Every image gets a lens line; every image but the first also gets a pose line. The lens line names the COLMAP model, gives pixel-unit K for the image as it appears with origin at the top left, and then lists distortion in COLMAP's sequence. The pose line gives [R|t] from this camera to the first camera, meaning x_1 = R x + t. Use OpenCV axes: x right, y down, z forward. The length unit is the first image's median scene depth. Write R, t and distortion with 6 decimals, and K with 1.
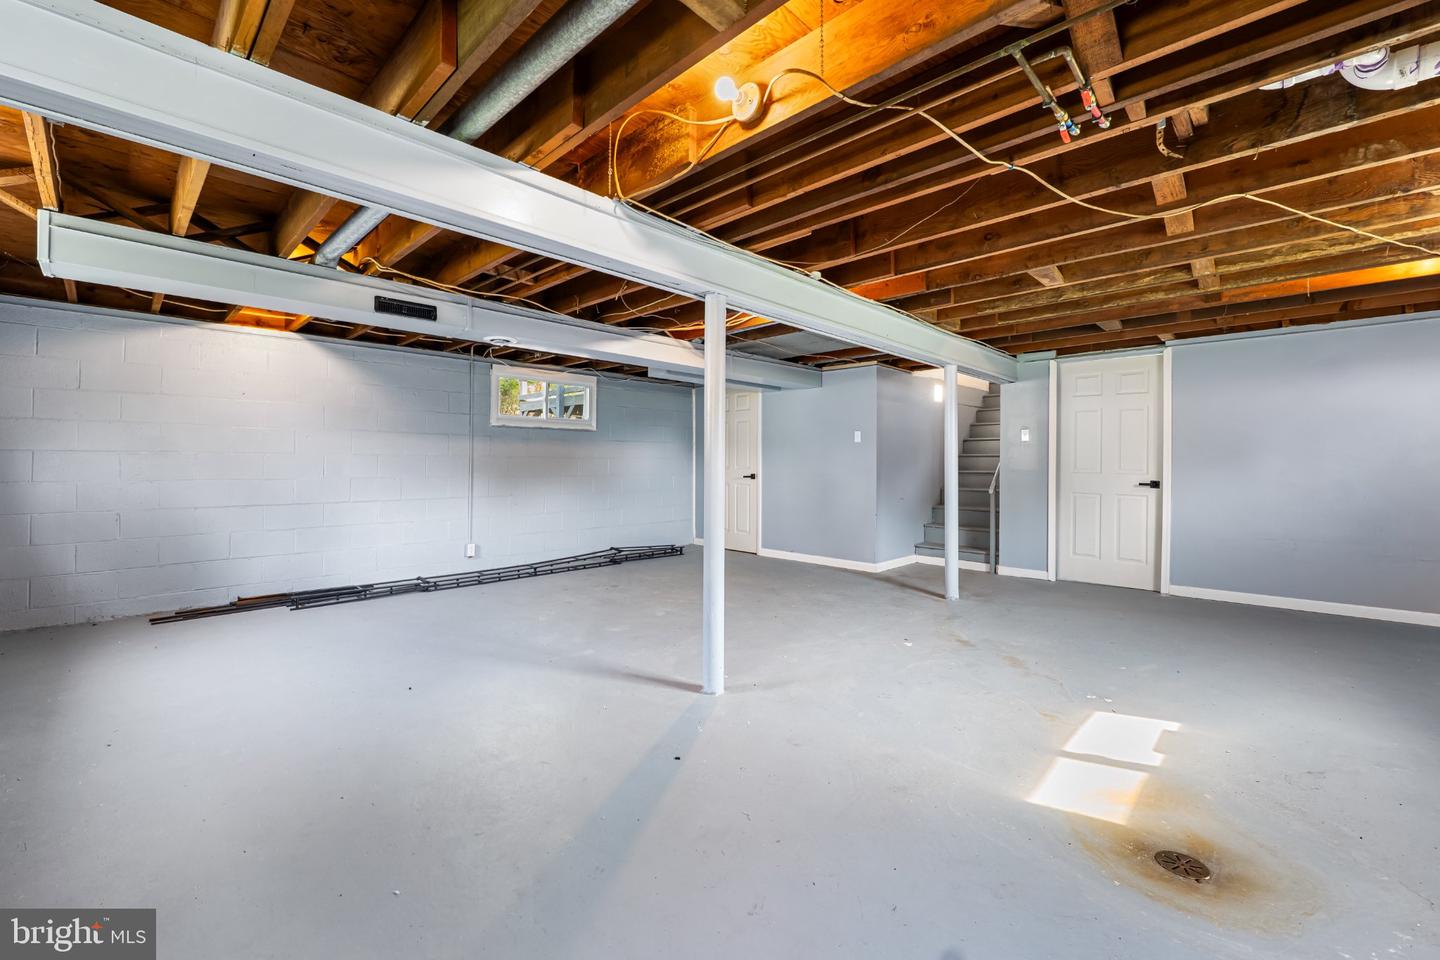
lens RADIAL K [[602.0, 0, 720.0], [0, 602.0, 480.0], [0, 0, 1]] dist [-0.001394, -0.000161]
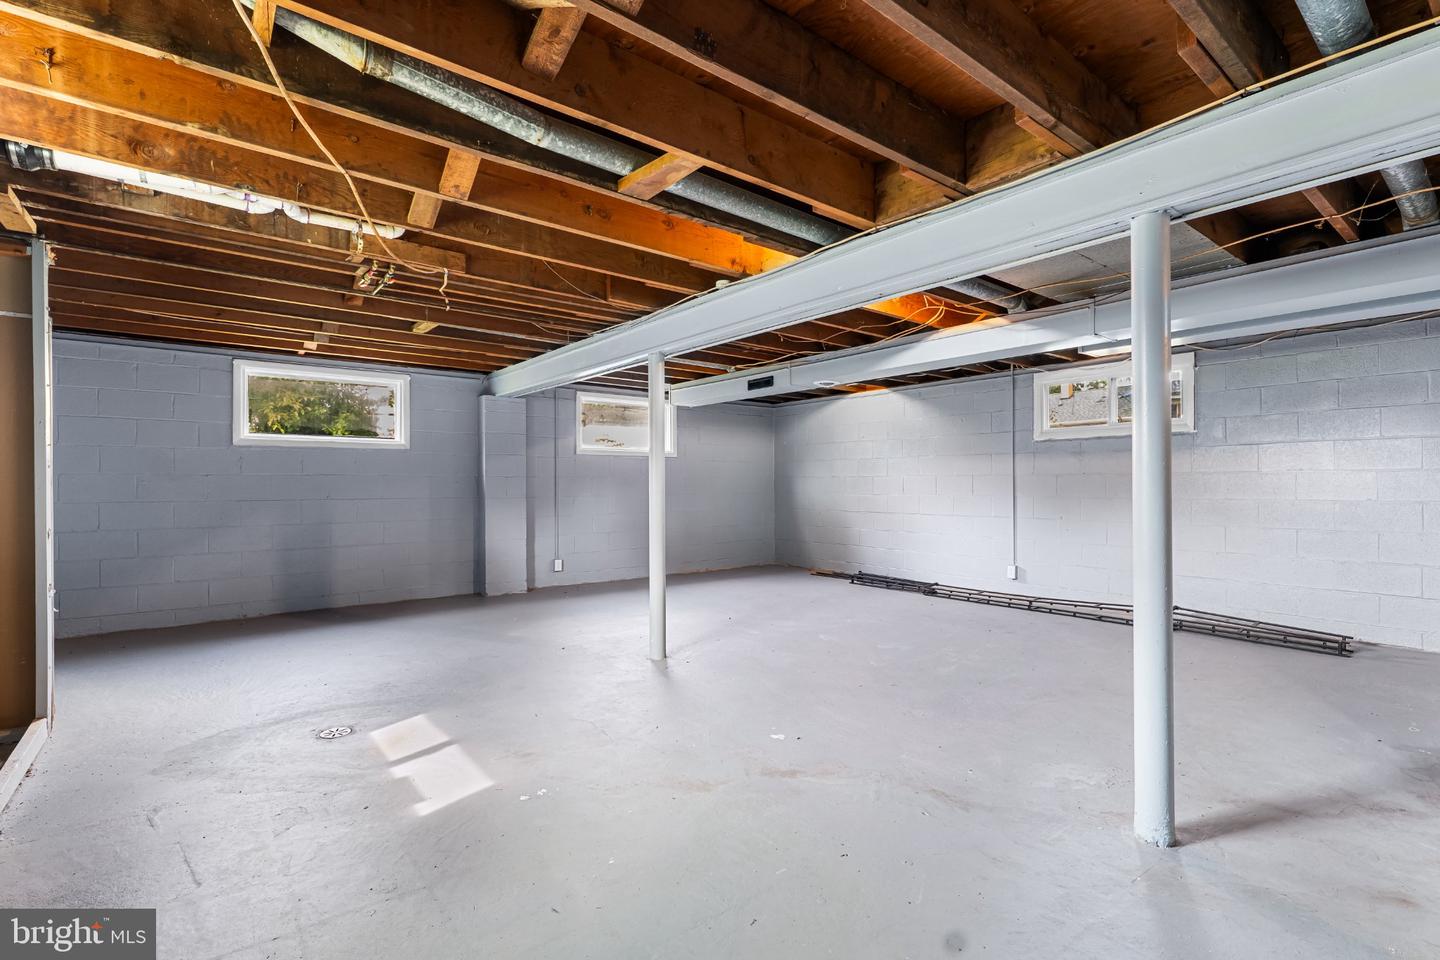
lens RADIAL K [[662.5, 0, 720.0], [0, 662.5, 480.0], [0, 0, 1]] dist [0.044029, 0.000041]
pose [[-0.119566, -0.010463, -0.992771, 0.928742], [-0.024622, 0.999668, -0.007570, -0.014674], [0.992521, 0.023539, -0.119784, 0.864590]]
